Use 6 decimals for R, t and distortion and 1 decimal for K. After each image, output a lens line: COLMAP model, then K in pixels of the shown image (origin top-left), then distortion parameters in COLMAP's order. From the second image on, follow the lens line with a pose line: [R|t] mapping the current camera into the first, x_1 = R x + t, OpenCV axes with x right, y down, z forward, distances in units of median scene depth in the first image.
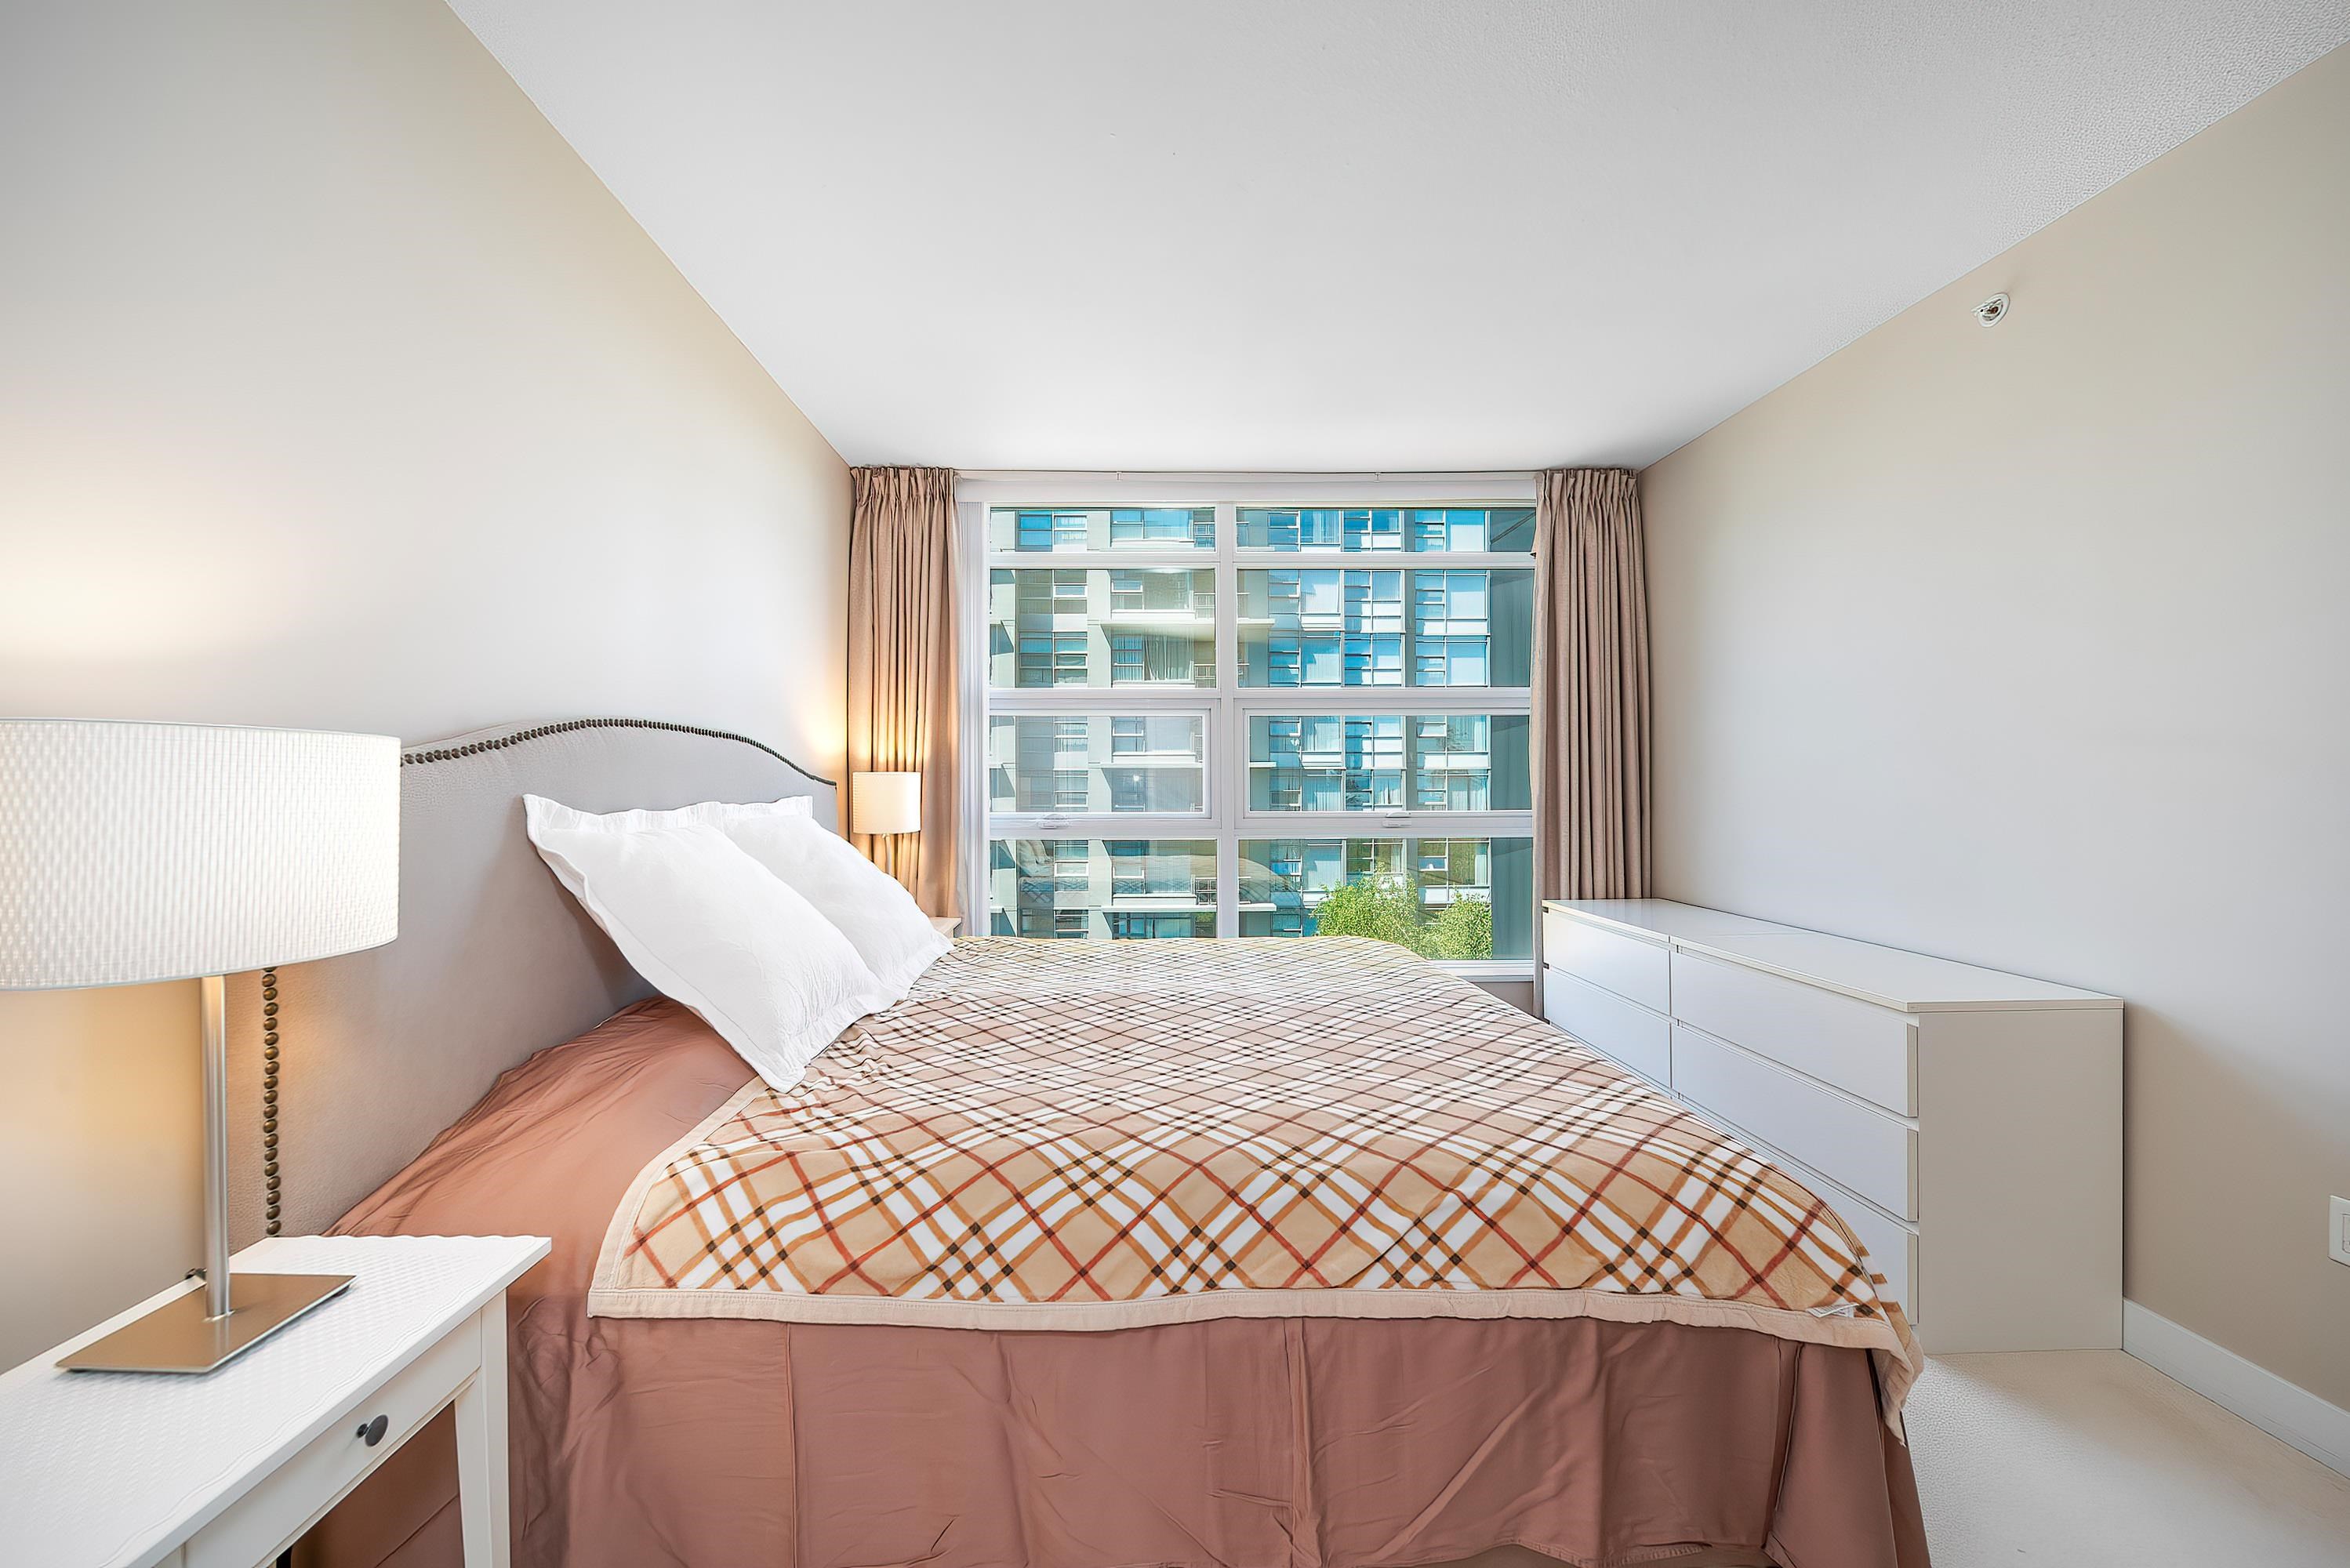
lens RADIAL K [[824.9, 0, 1189.1], [0, 824.9, 776.9], [0, 0, 1]] dist [0.000674, -0.002229]
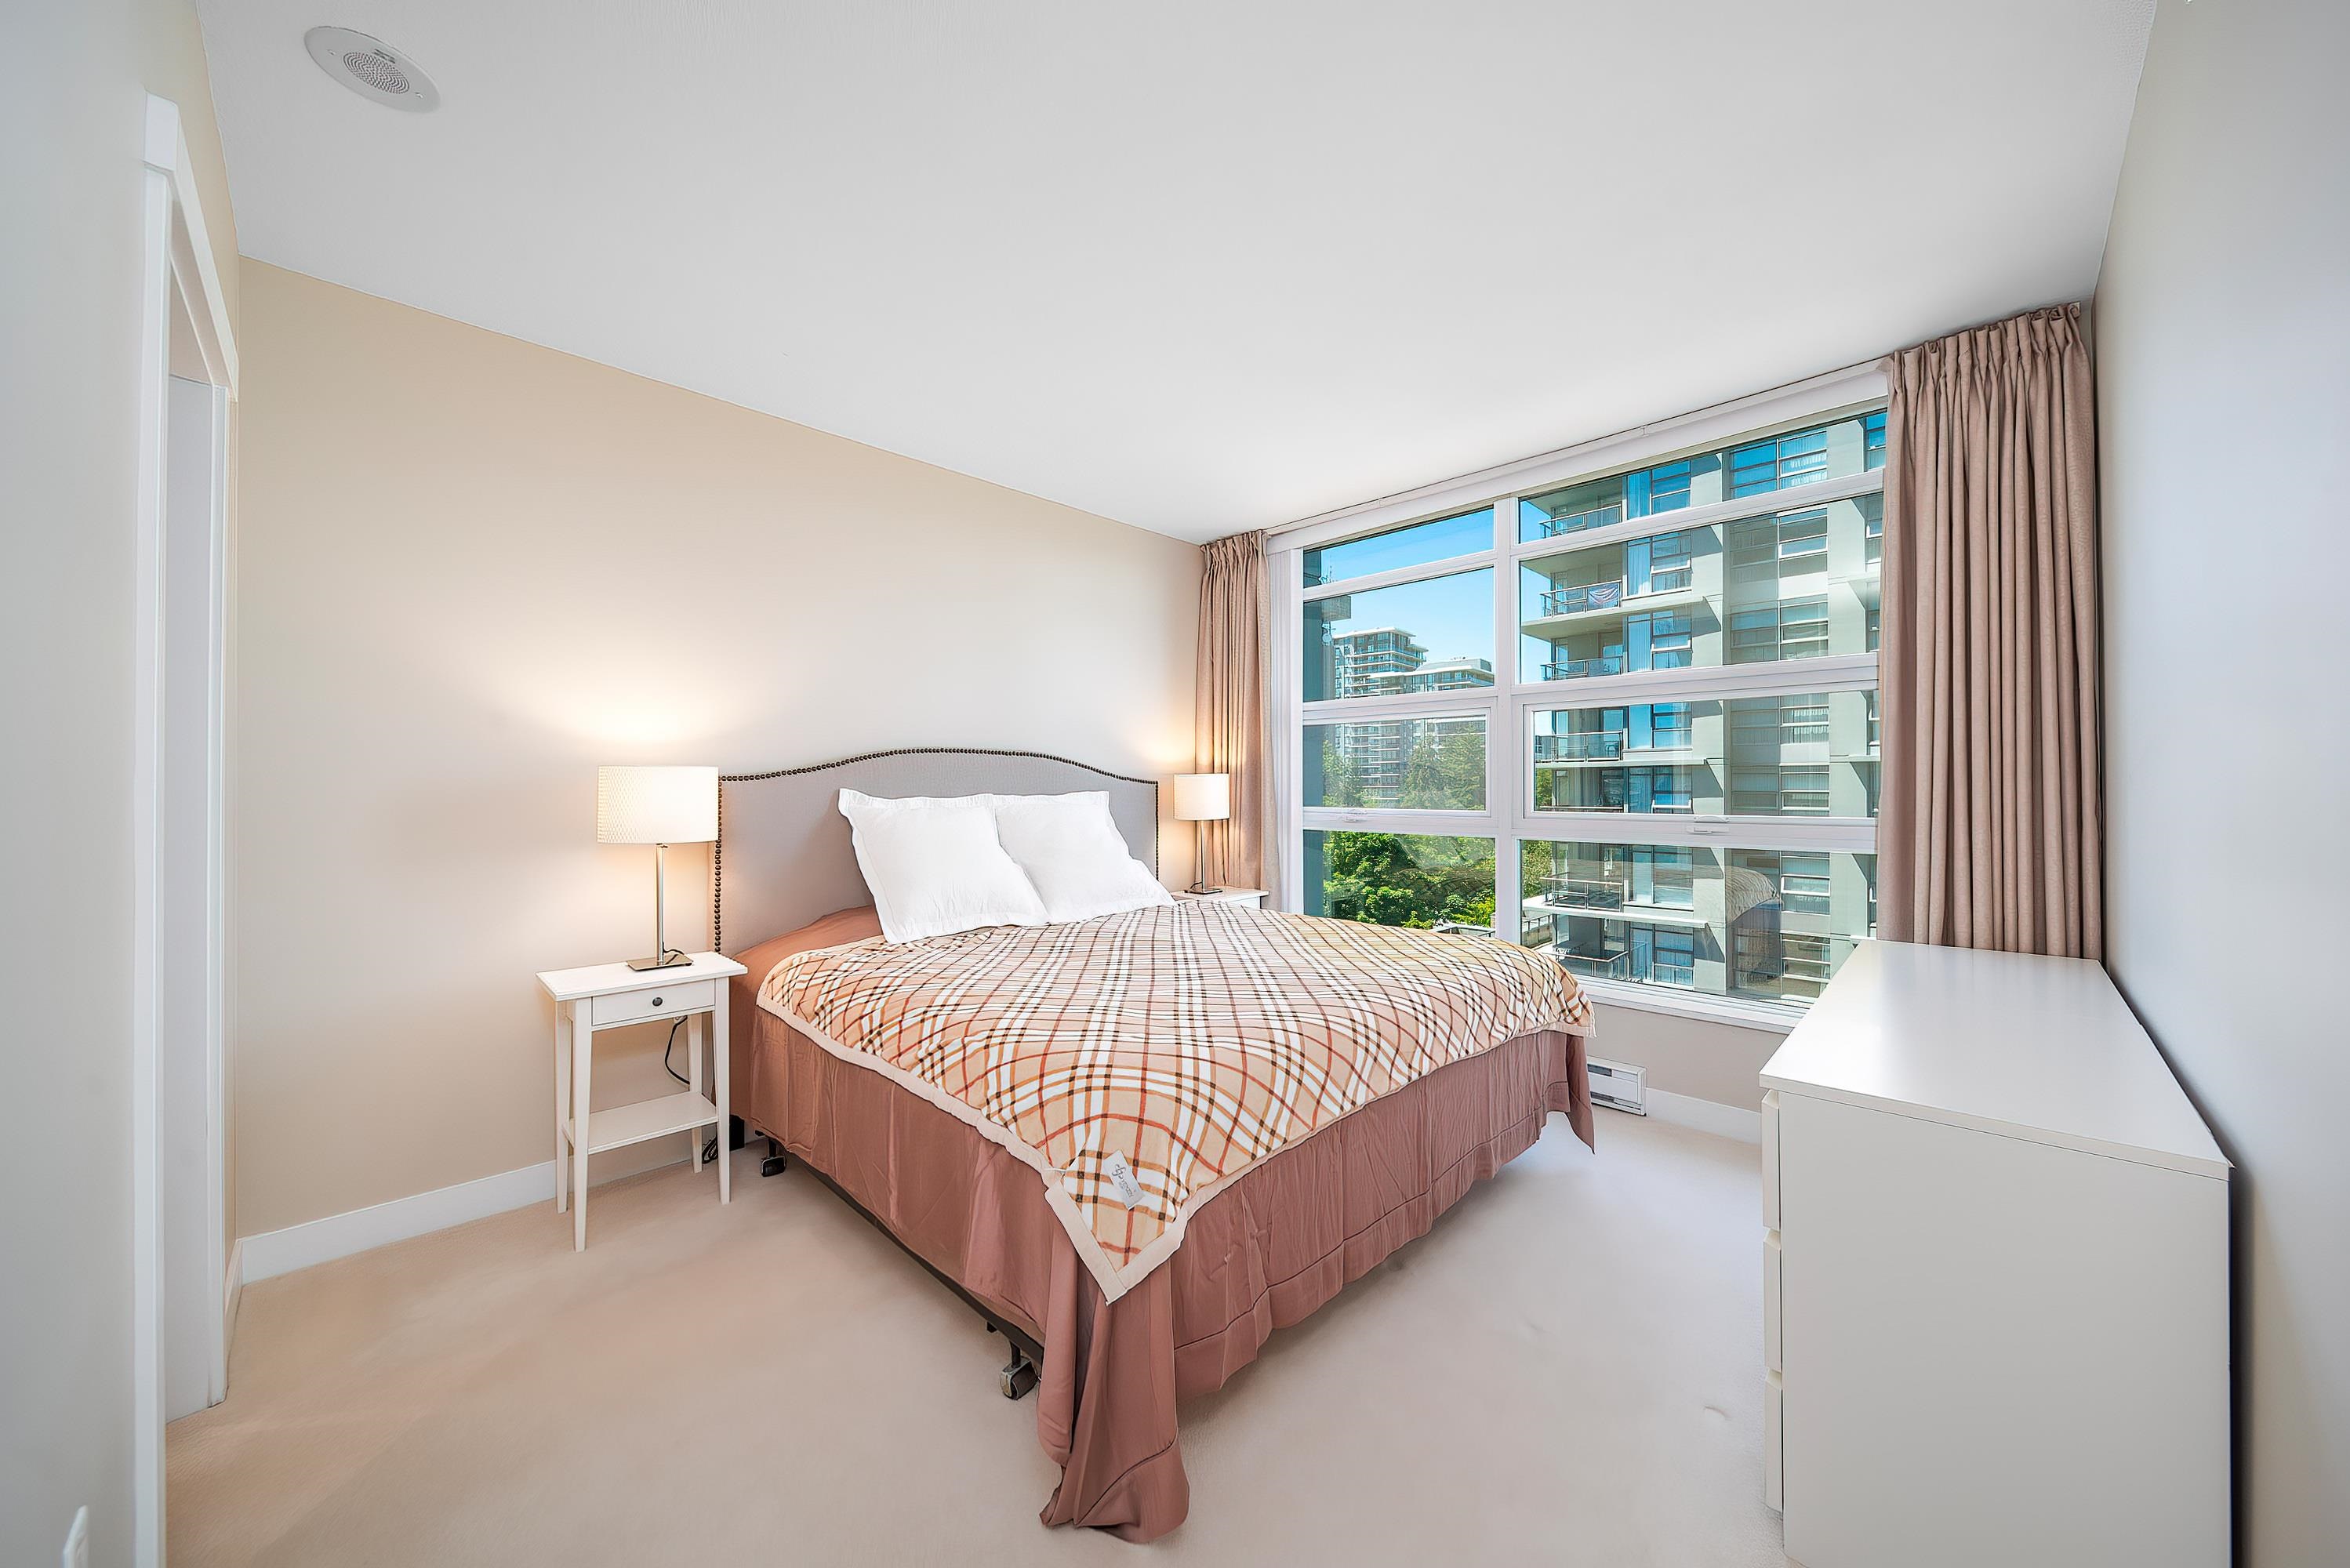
lens RADIAL K [[824.9, 0, 1204.5], [0, 824.9, 778.4], [0, 0, 1]] dist [0.000674, -0.002229]
pose [[0.712295, -0.004082, -0.701868, 0.517114], [0.006627, 0.999978, 0.000911, -0.000691], [0.701849, -0.005300, 0.712306, 0.052929]]
